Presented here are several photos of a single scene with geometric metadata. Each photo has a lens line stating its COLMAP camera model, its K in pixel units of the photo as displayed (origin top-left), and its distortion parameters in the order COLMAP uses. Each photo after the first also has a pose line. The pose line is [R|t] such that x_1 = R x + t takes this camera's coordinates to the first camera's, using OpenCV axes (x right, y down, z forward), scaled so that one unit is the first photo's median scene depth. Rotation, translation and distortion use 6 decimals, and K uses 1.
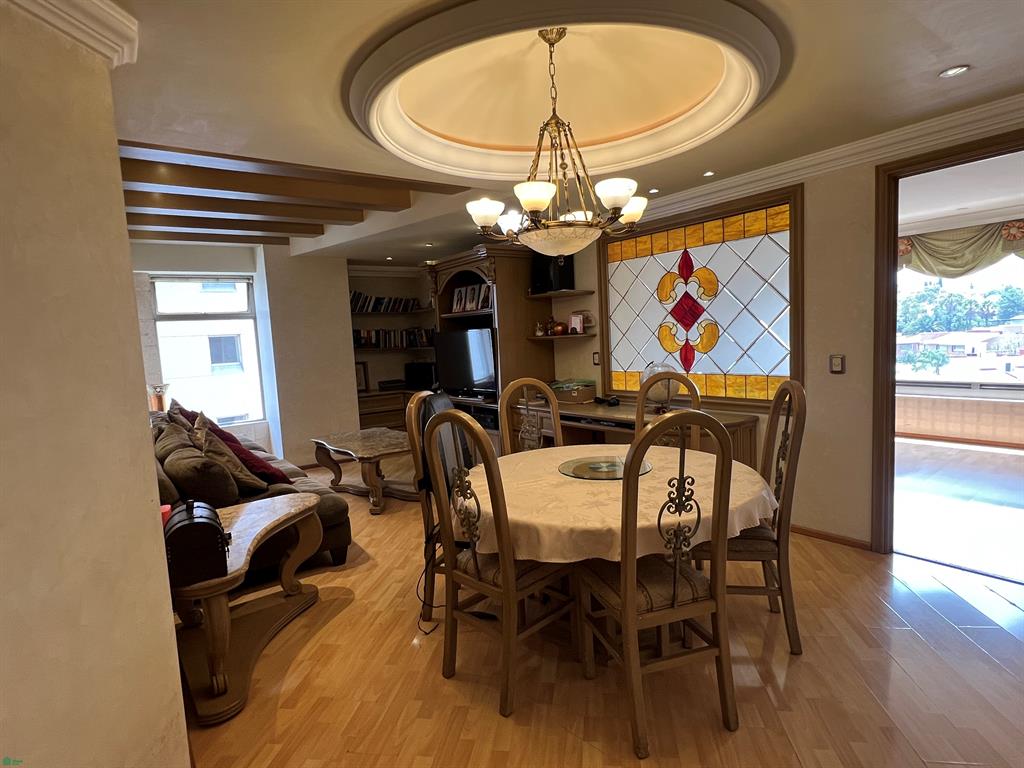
lens RADIAL K [[552.6, 0, 513.4], [0, 552.6, 382.6], [0, 0, 1]] dist [0.002728, 0.000876]
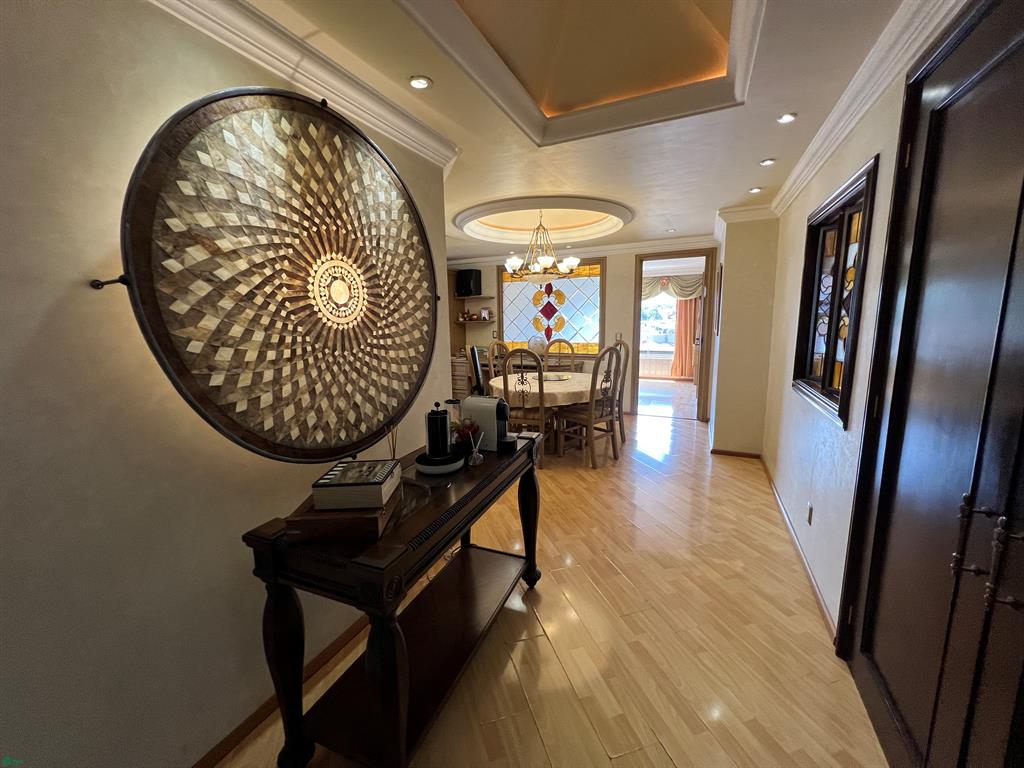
lens RADIAL K [[410.0, 0, 510.8], [0, 410.0, 384.6], [0, 0, 1]] dist [0.000523, 0.000001]
pose [[0.906898, -0.028509, 0.420385, -0.451461], [0.003927, 0.998237, 0.059225, 0.050147], [-0.421332, -0.052060, 0.905411, -0.309770]]
